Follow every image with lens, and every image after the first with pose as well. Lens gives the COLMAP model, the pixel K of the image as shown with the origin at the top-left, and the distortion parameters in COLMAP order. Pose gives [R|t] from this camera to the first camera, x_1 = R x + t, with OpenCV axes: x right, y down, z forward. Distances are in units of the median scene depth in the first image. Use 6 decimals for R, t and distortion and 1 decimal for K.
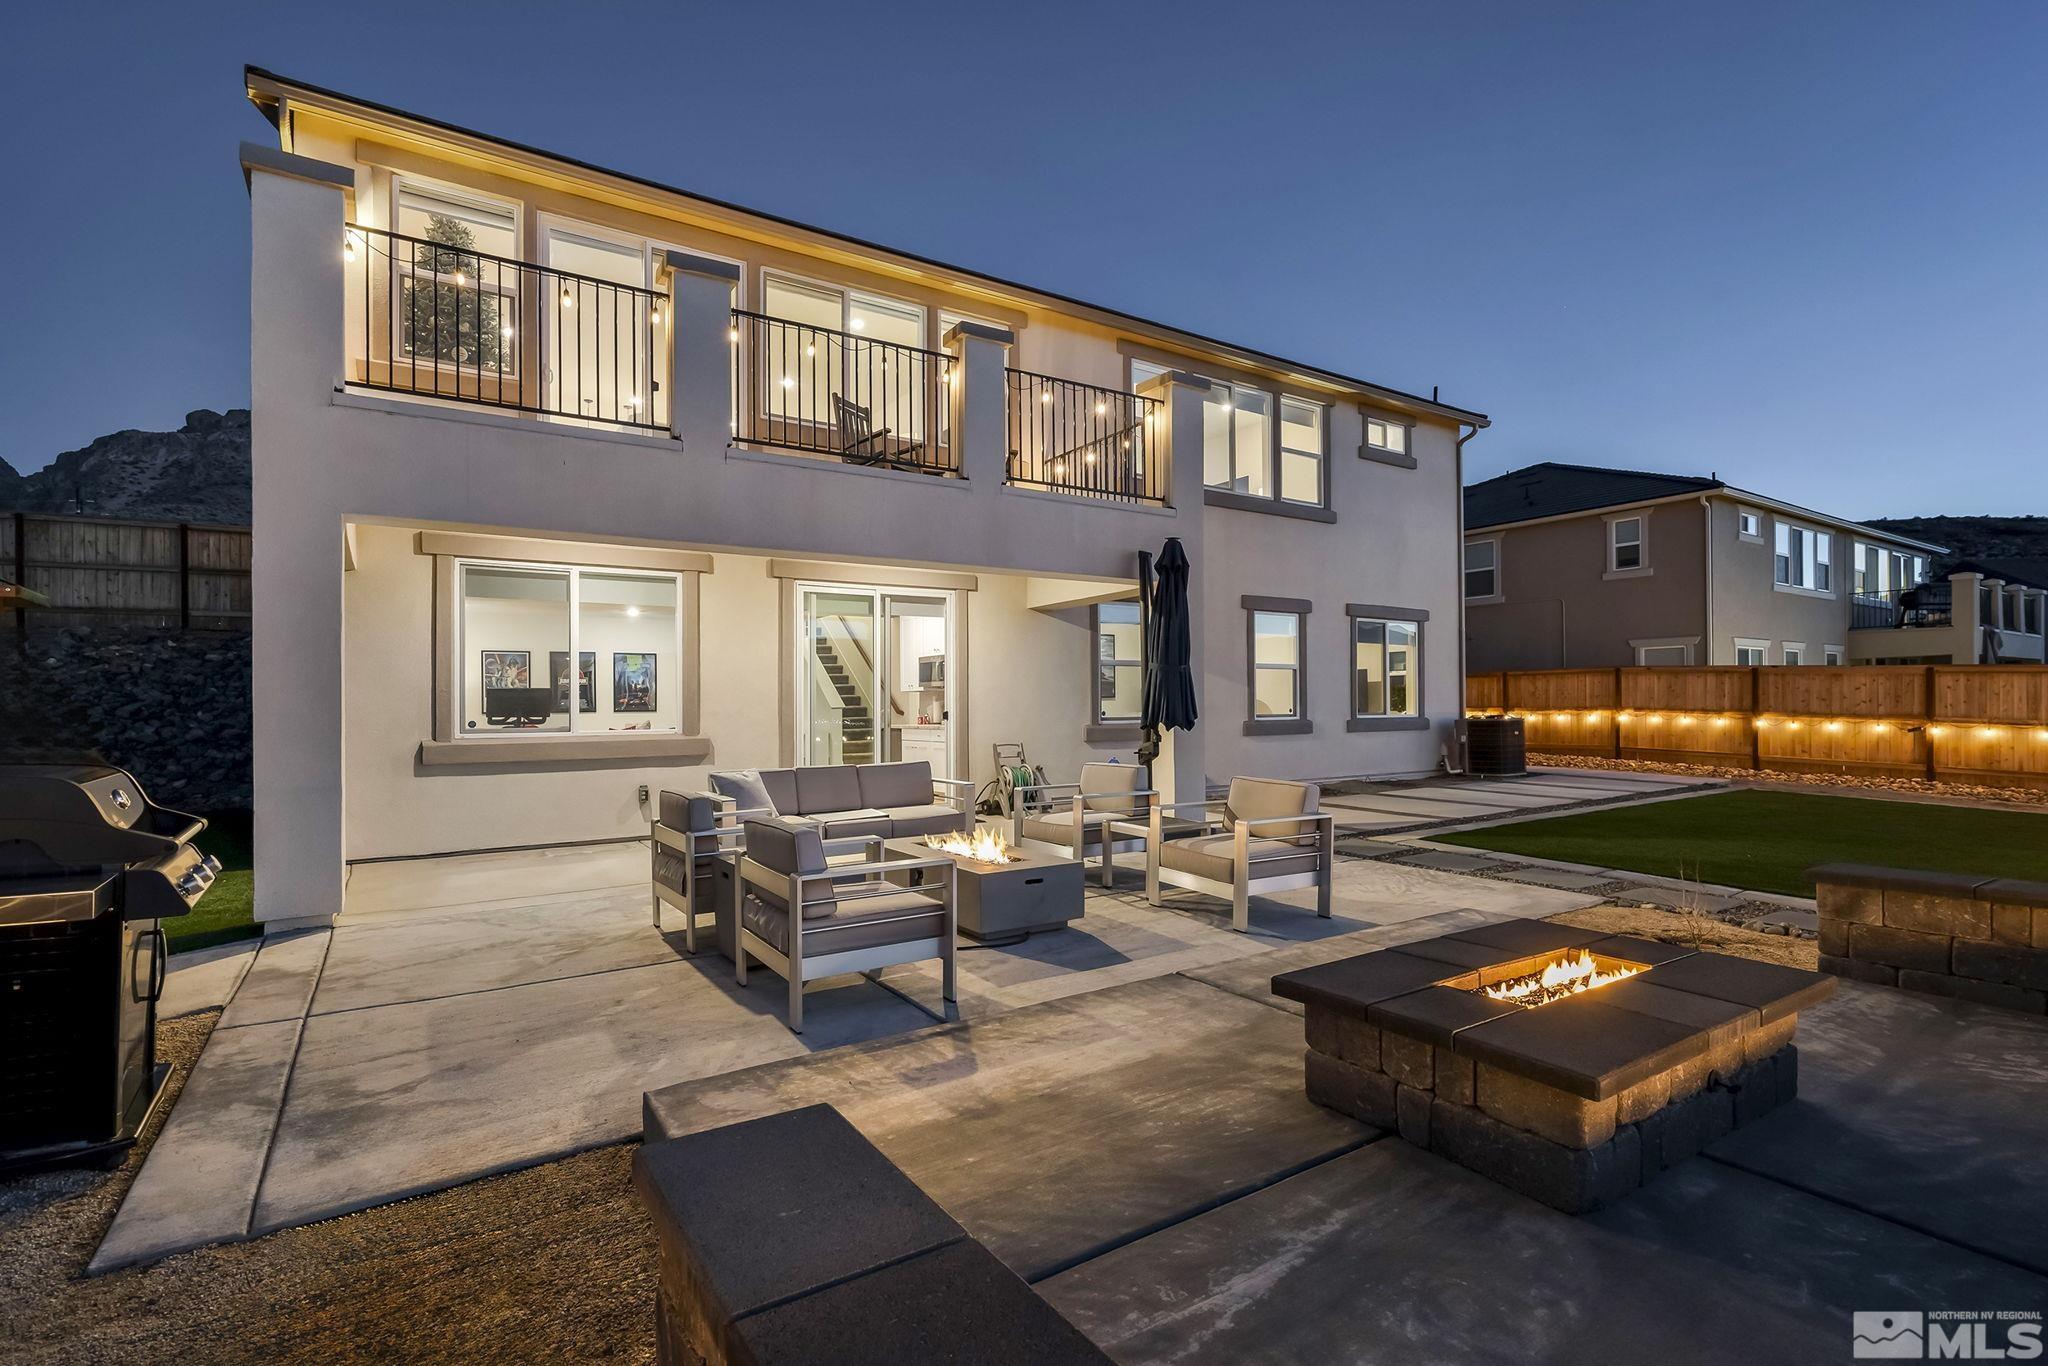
lens RADIAL K [[982.7, 0, 1024.0], [0, 982.7, 683.0], [0, 0, 1]] dist [-0.017046, 0.000477]
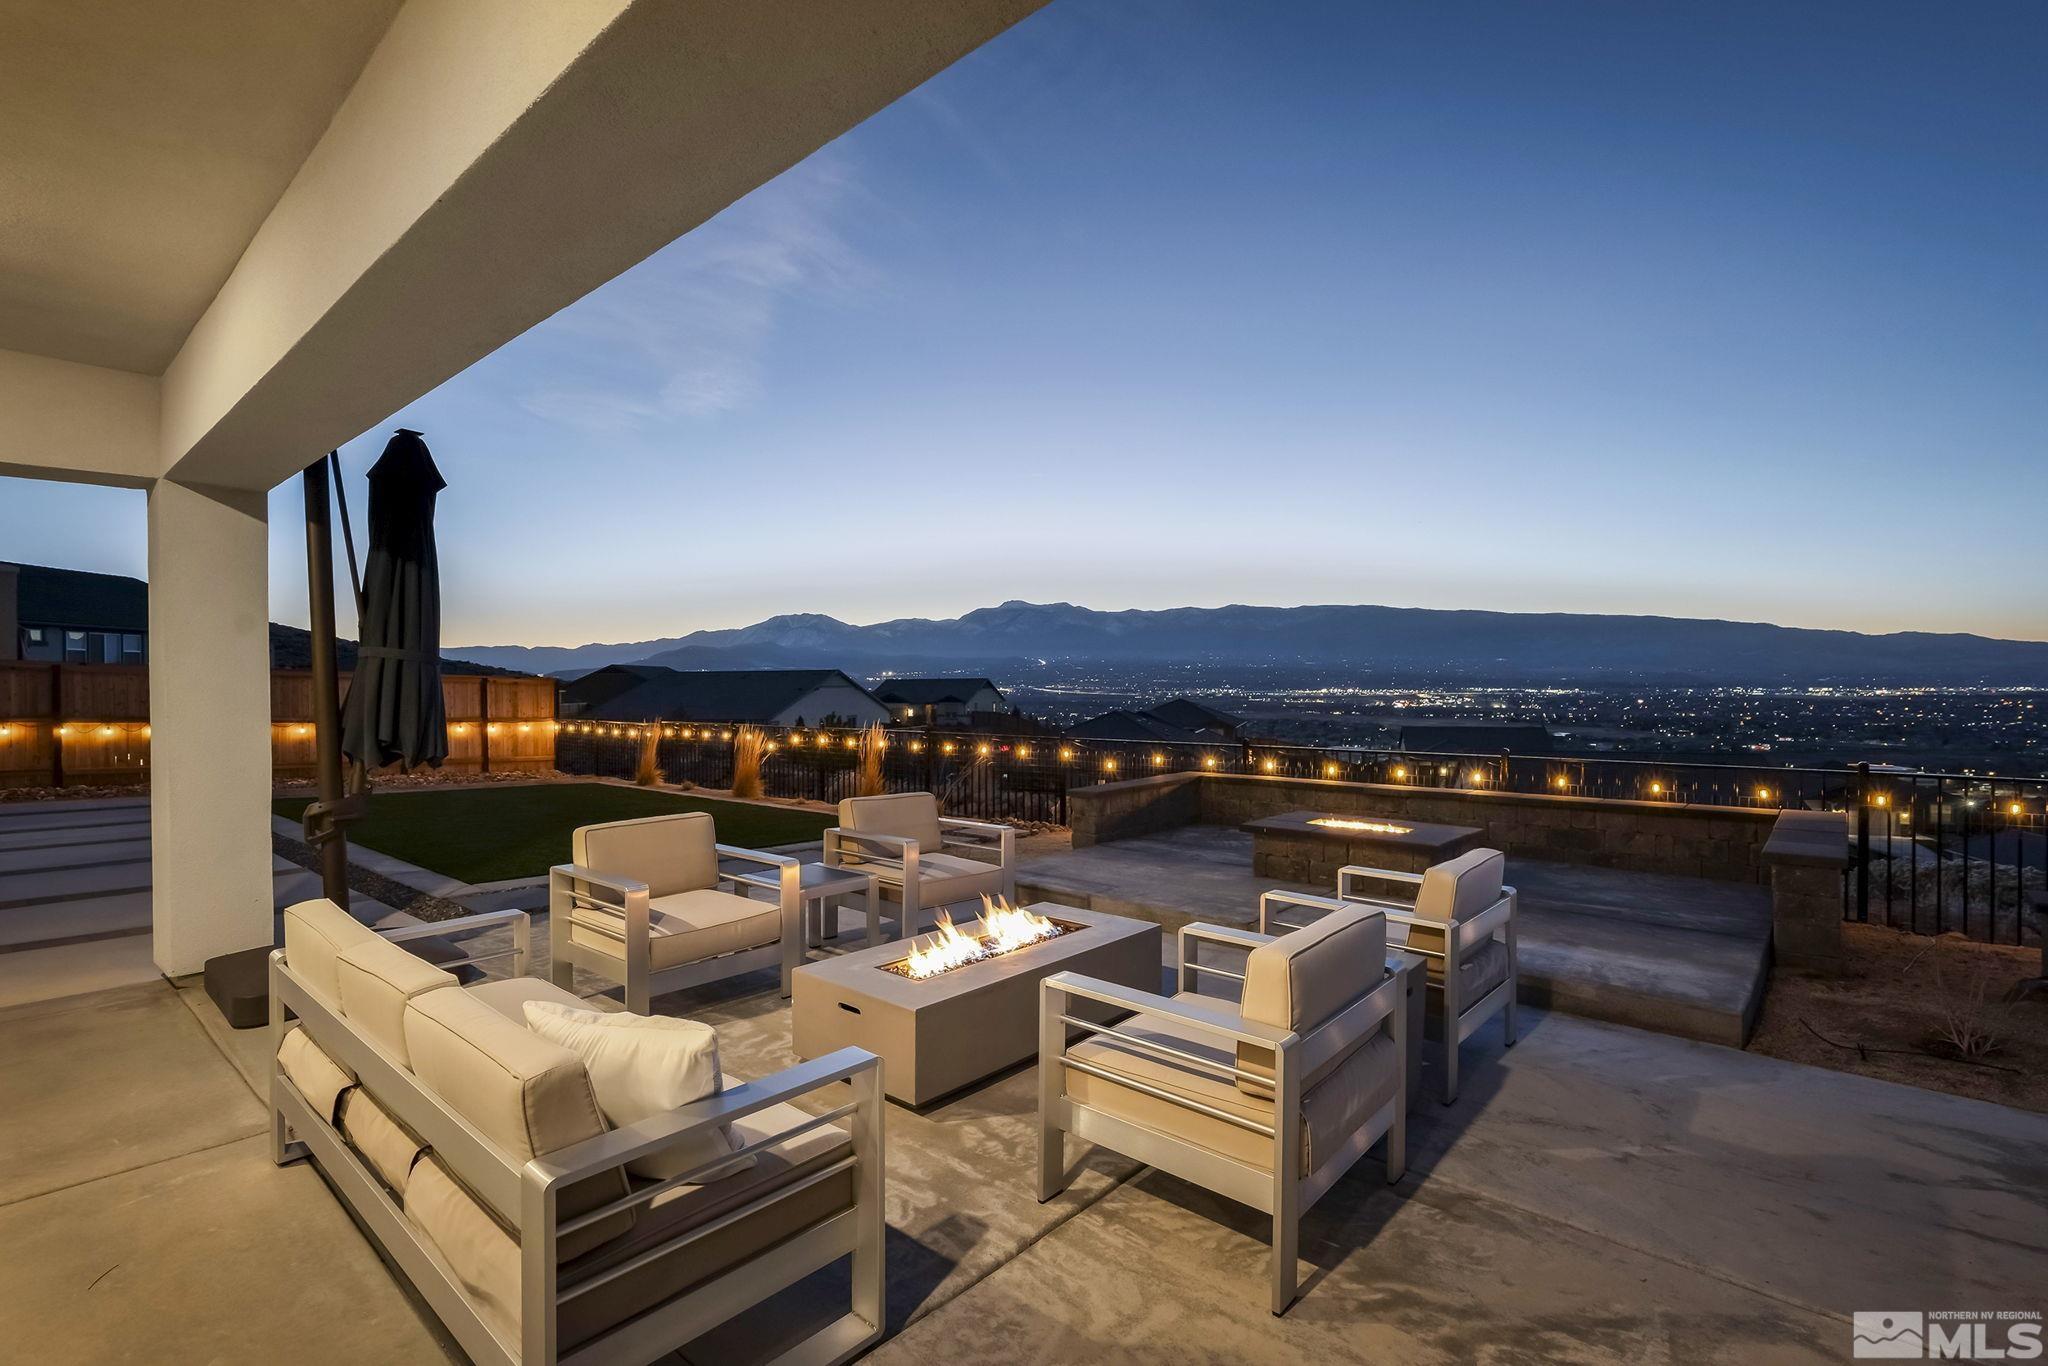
lens RADIAL K [[926.7, 0, 1024.0], [0, 926.7, 683.0], [0, 0, 1]] dist [0.000660, 0.000121]
pose [[-0.260734, 0.007230, 0.965383, -0.413315], [-0.012707, 0.999860, -0.010920, -0.003260], [-0.965327, -0.015115, -0.260606, 0.693570]]
